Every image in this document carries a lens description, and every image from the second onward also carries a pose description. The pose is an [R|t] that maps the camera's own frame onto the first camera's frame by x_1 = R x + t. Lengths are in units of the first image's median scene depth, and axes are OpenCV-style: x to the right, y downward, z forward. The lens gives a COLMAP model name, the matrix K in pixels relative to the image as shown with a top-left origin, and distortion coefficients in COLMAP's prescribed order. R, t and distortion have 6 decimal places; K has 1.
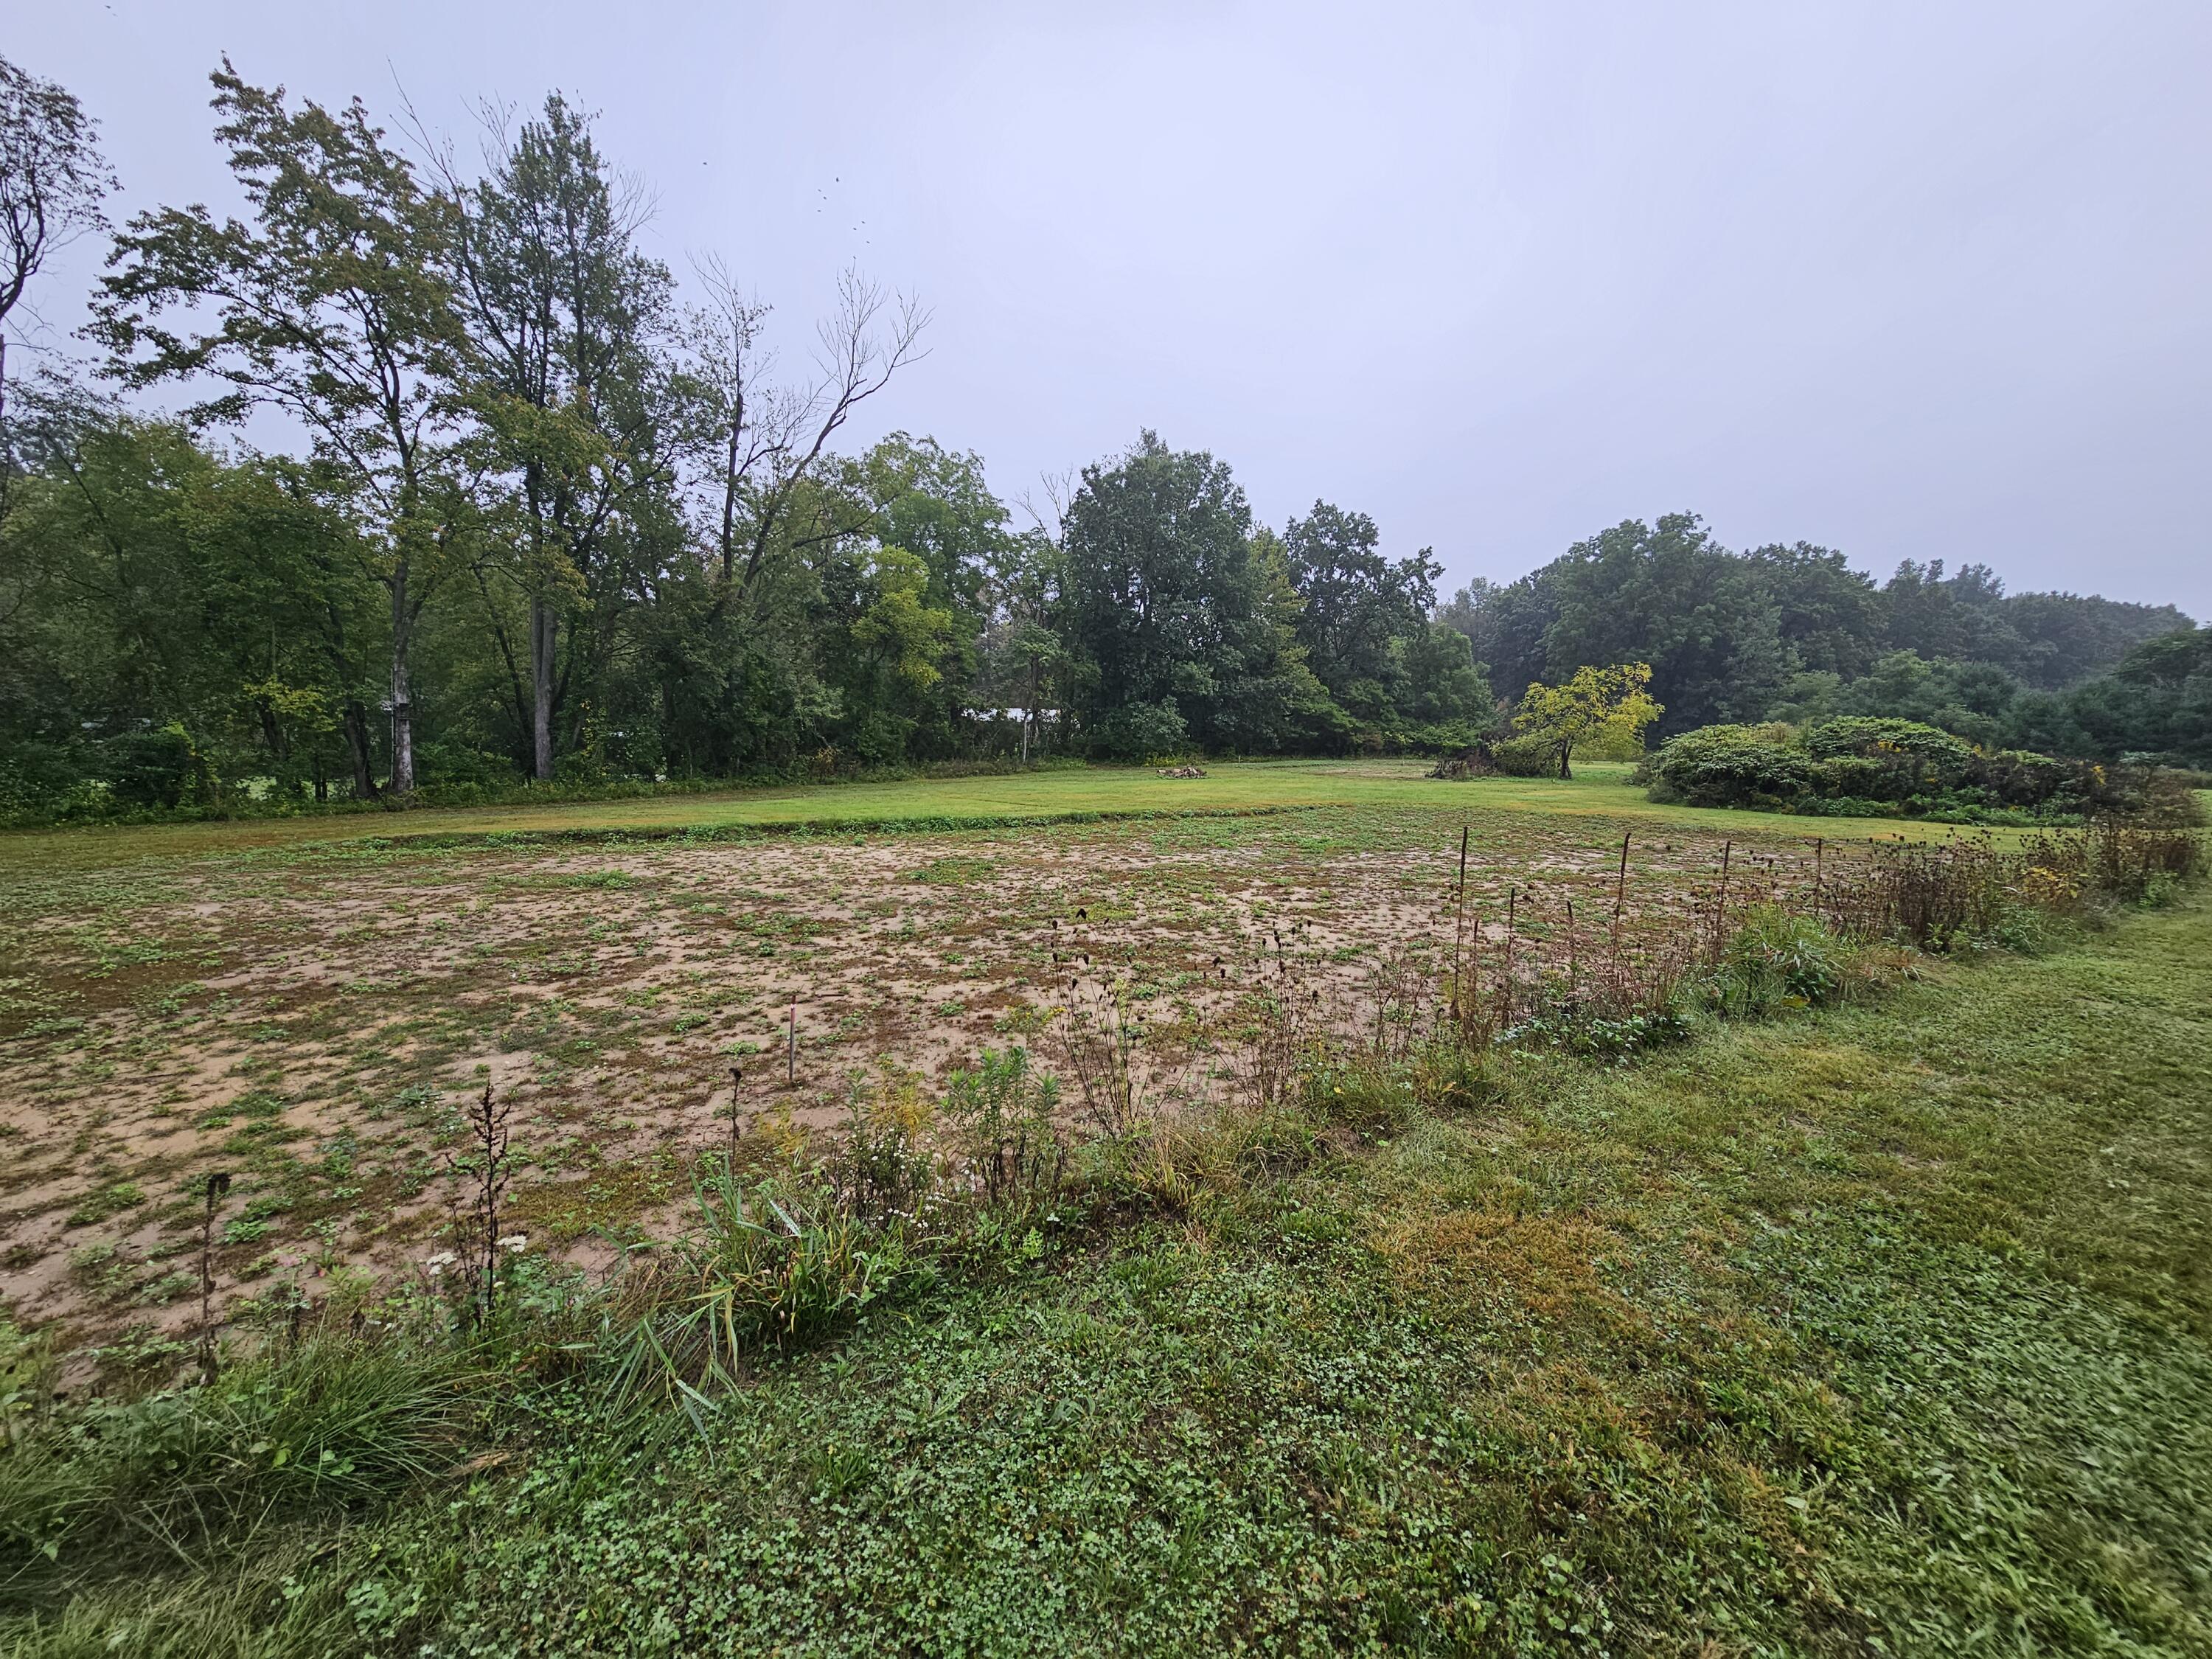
lens RADIAL K [[905.5, 0, 1120.2], [0, 905.5, 829.2], [0, 0, 1]] dist [-0.004998, 0.002317]
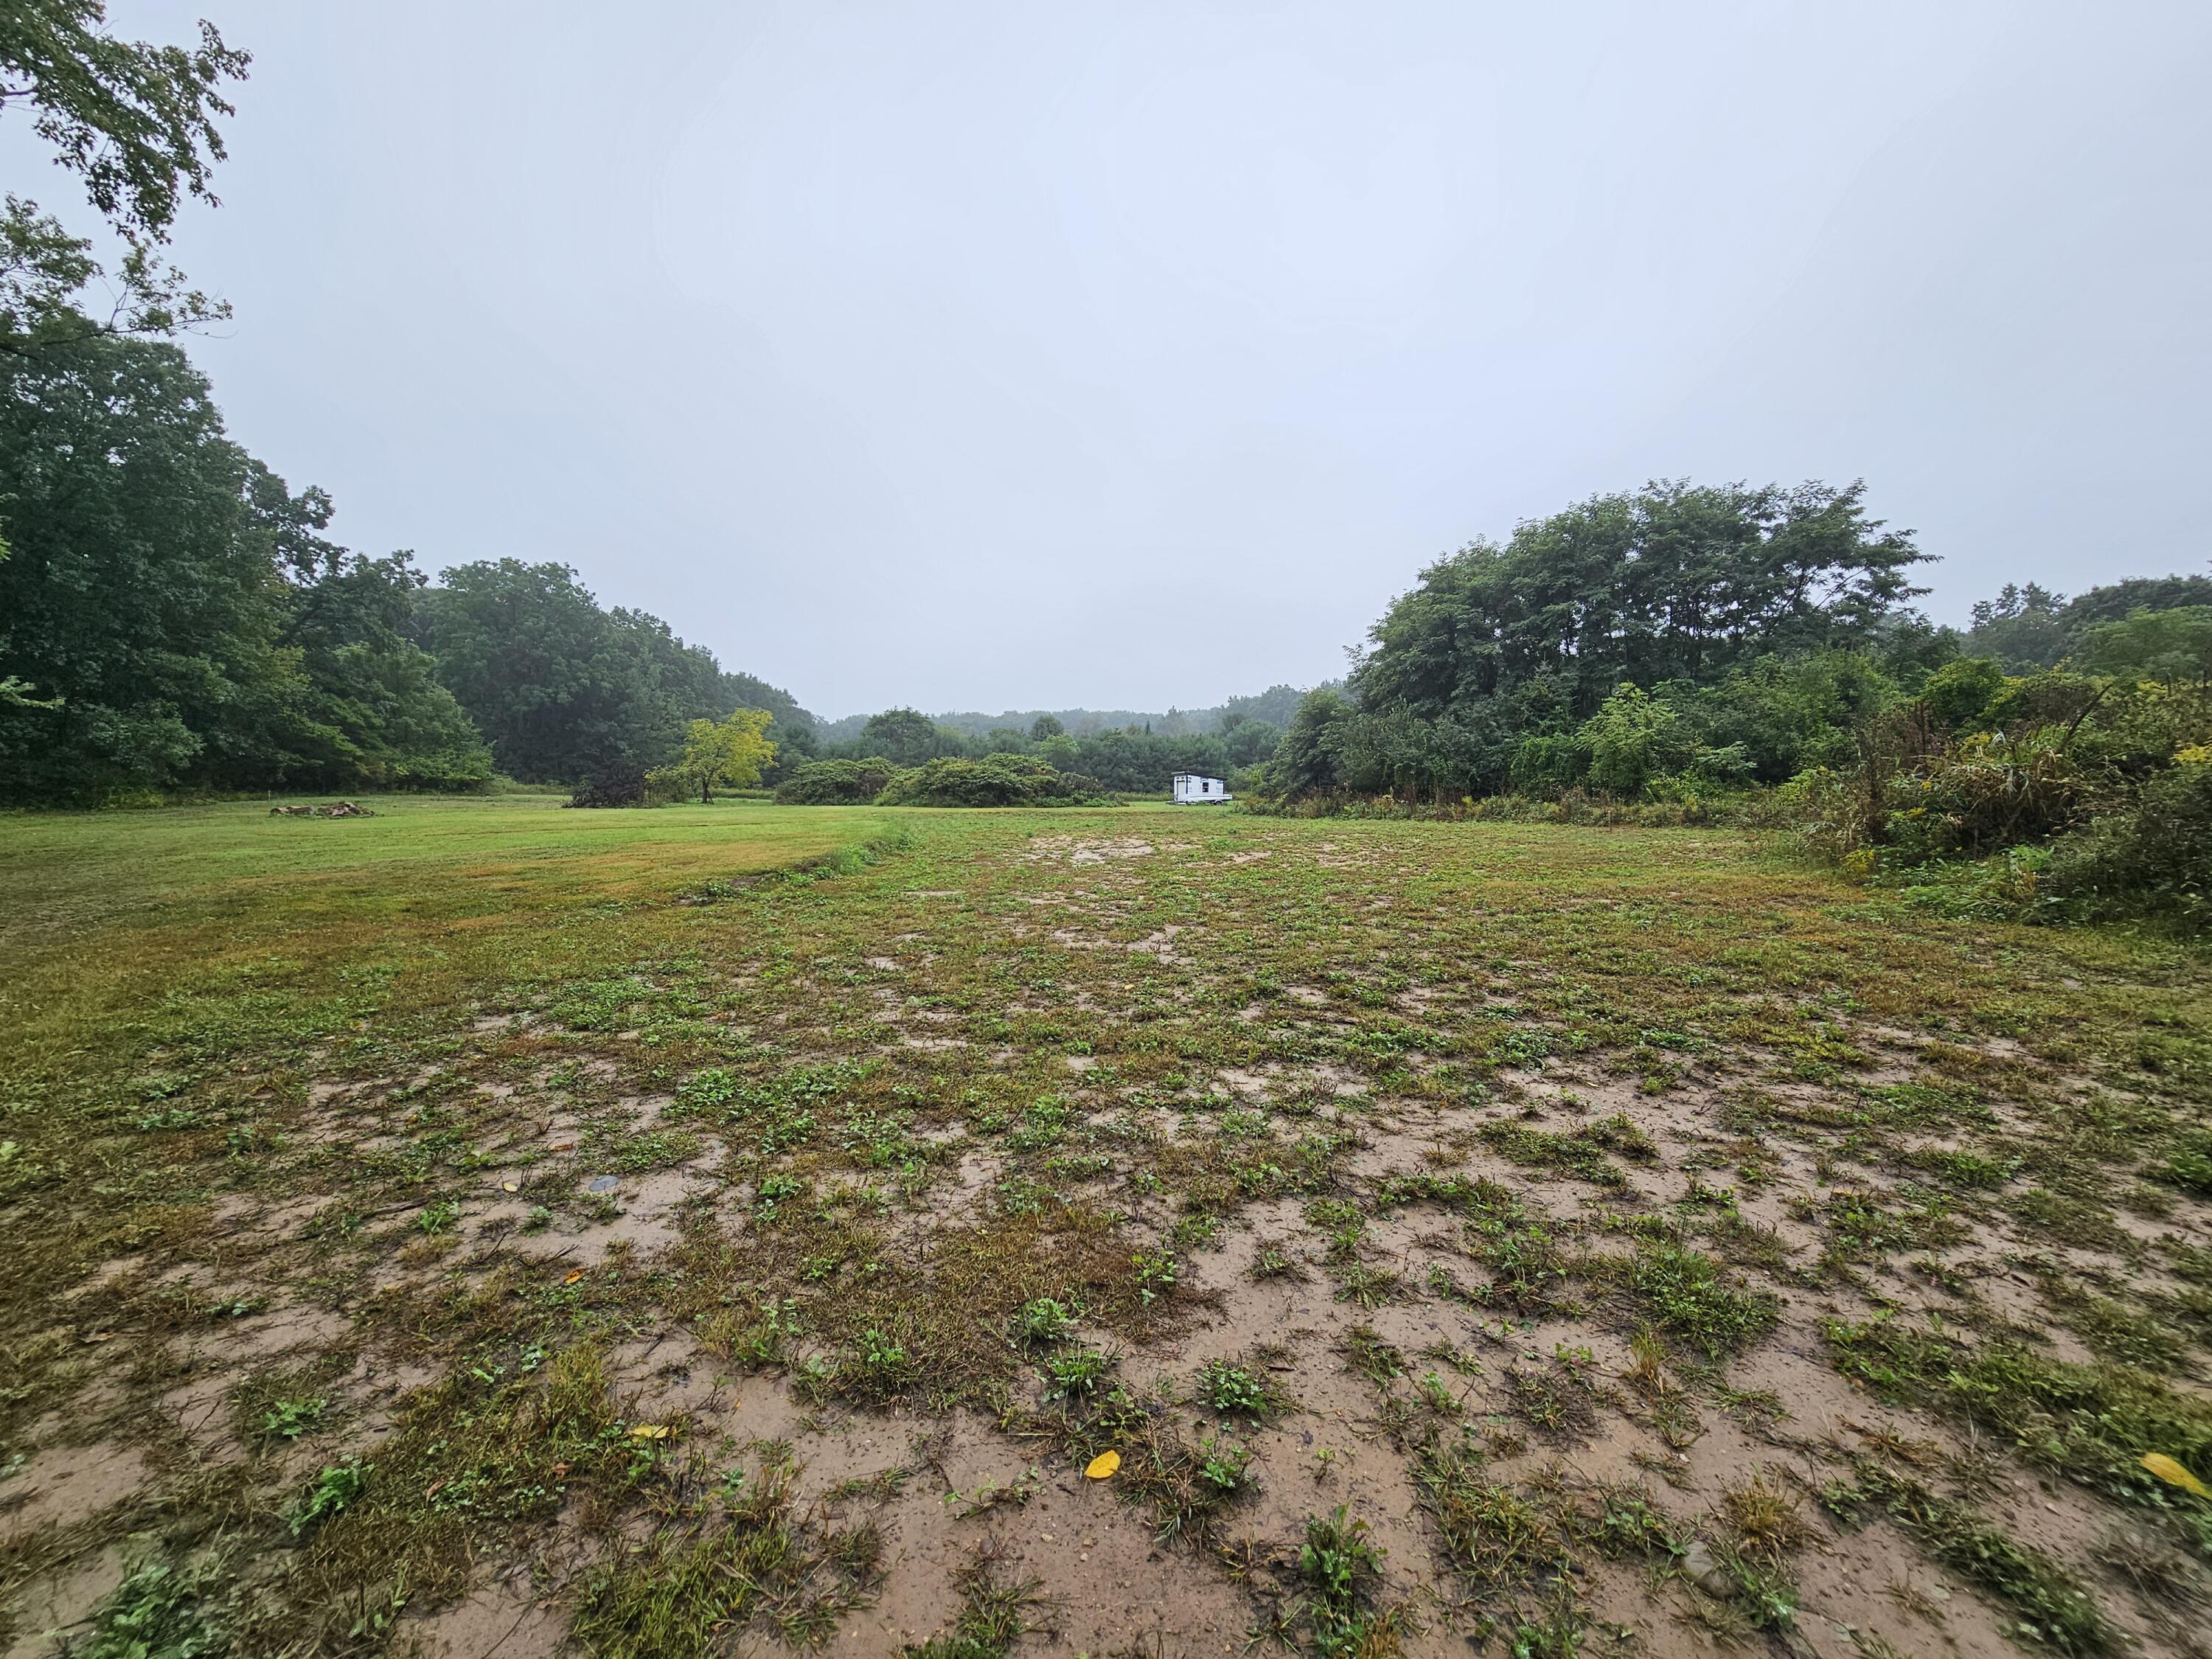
lens RADIAL K [[905.5, 0, 1118.1], [0, 905.5, 820.1], [0, 0, 1]] dist [-0.004998, 0.002317]
pose [[0.272166, -0.044096, 0.961239, -3.961227], [0.100568, 0.994782, 0.017160, -0.028876], [-0.956980, 0.091999, 0.275181, 1.803877]]
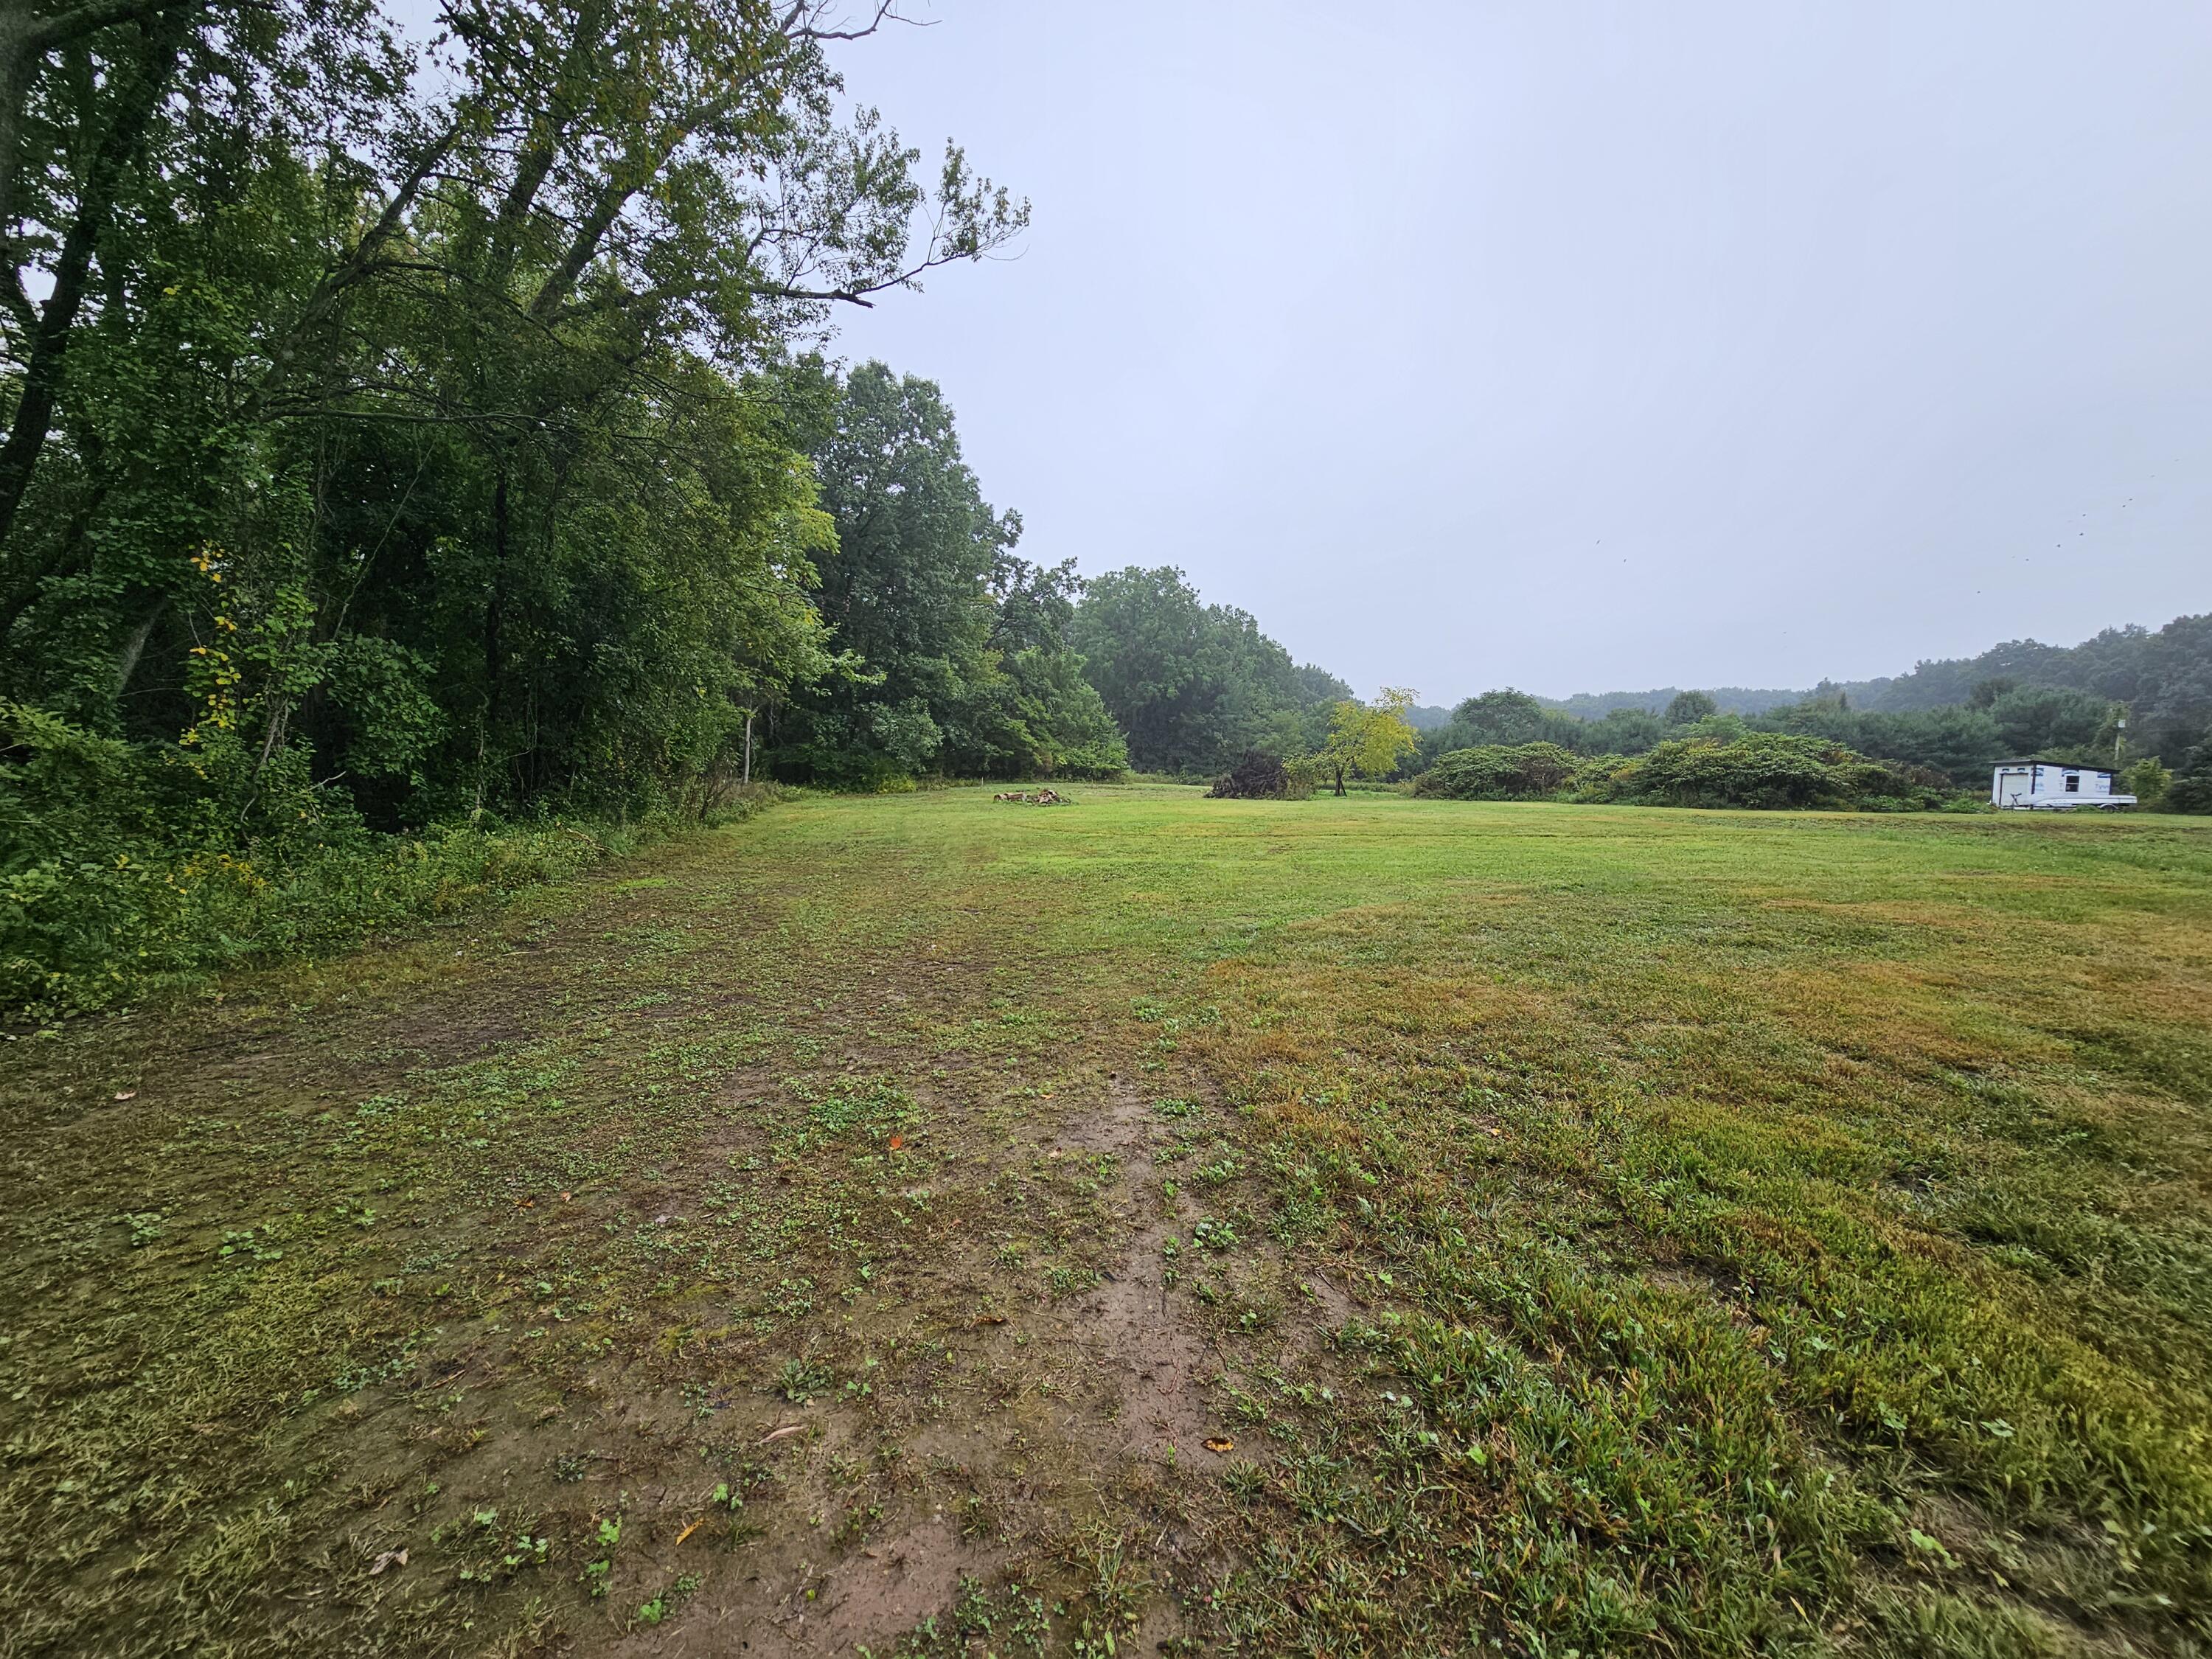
lens RADIAL K [[905.5, 0, 1111.9], [0, 905.5, 817.6], [0, 0, 1]] dist [-0.004998, 0.002317]
pose [[0.751235, -0.032855, 0.659217, -3.265292], [0.065758, 0.997517, -0.025222, -0.198452], [-0.656751, 0.062296, 0.751530, 3.573833]]
